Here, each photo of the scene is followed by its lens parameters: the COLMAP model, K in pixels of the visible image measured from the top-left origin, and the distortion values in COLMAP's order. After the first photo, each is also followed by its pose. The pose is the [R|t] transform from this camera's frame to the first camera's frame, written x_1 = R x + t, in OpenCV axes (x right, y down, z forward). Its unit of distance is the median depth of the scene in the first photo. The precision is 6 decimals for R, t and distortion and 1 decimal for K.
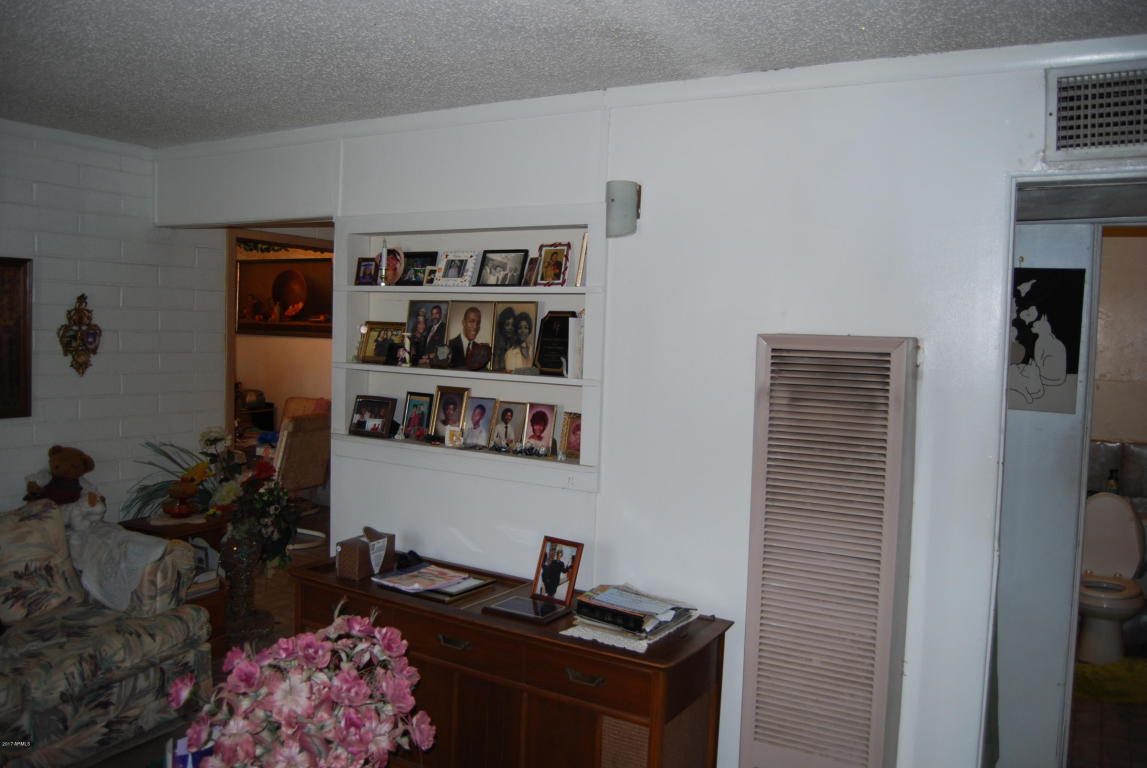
lens RADIAL K [[914.1, 0, 574.1], [0, 914.1, 384.1], [0, 0, 1]] dist [-0.088266, 0.034710]
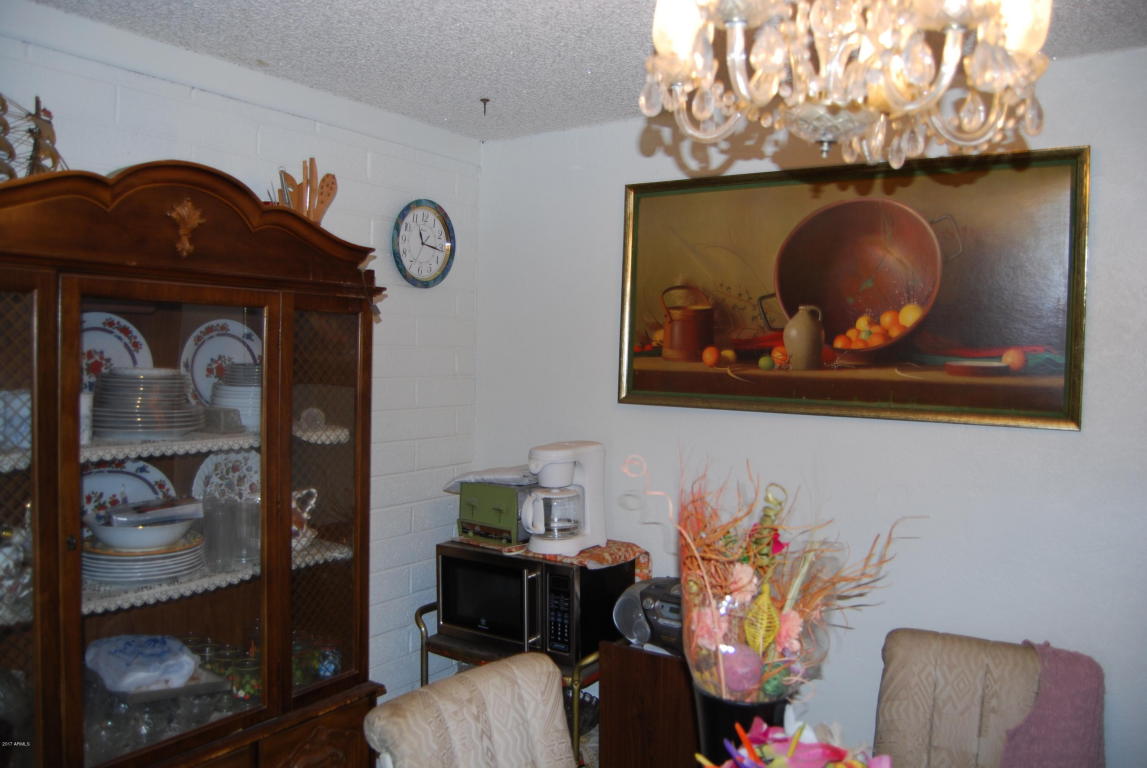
lens RADIAL K [[914.1, 0, 573.1], [0, 914.1, 385.8], [0, 0, 1]] dist [-0.088266, 0.034710]
pose [[0.999994, -0.001526, 0.003083, -1.817236], [0.001654, 0.999121, -0.041892, -0.223368], [-0.003016, 0.041897, 0.999117, 3.058679]]
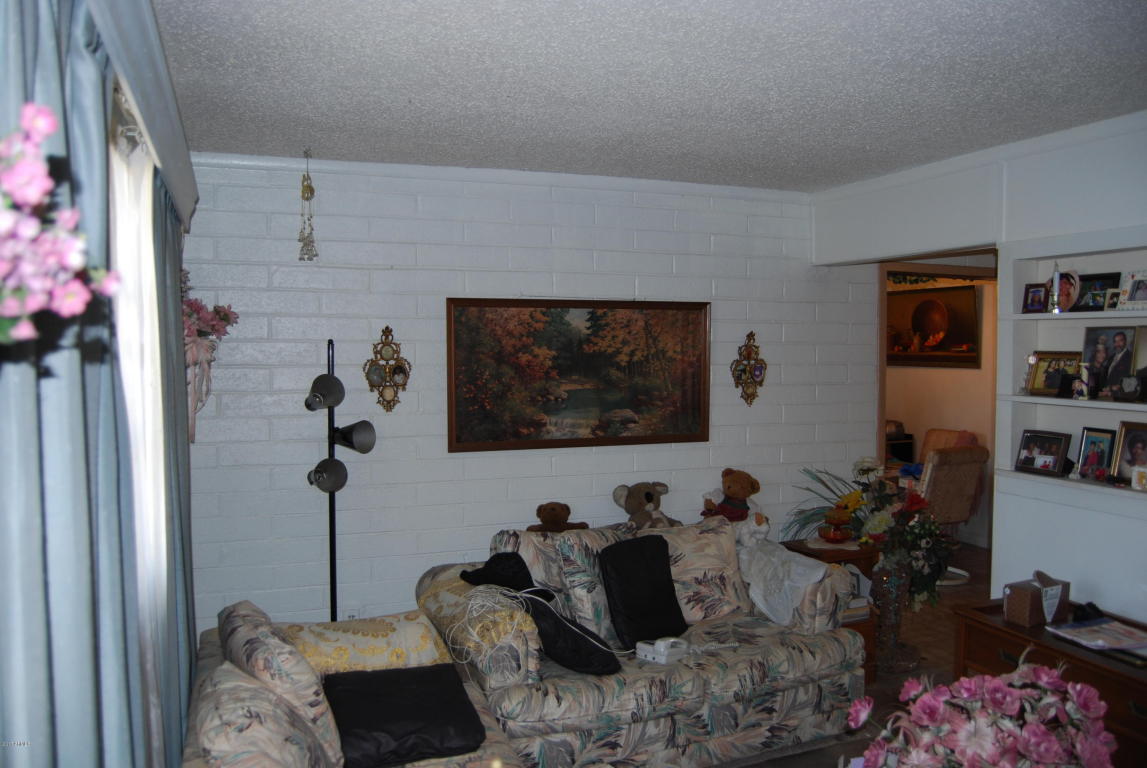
lens RADIAL K [[914.1, 0, 576.2], [0, 914.1, 383.3], [0, 0, 1]] dist [-0.088266, 0.034710]
pose [[0.783757, -0.004702, -0.621049, -0.029907], [-0.016875, 0.999441, -0.028863, -0.001425], [0.620838, 0.033102, 0.783240, -0.020455]]
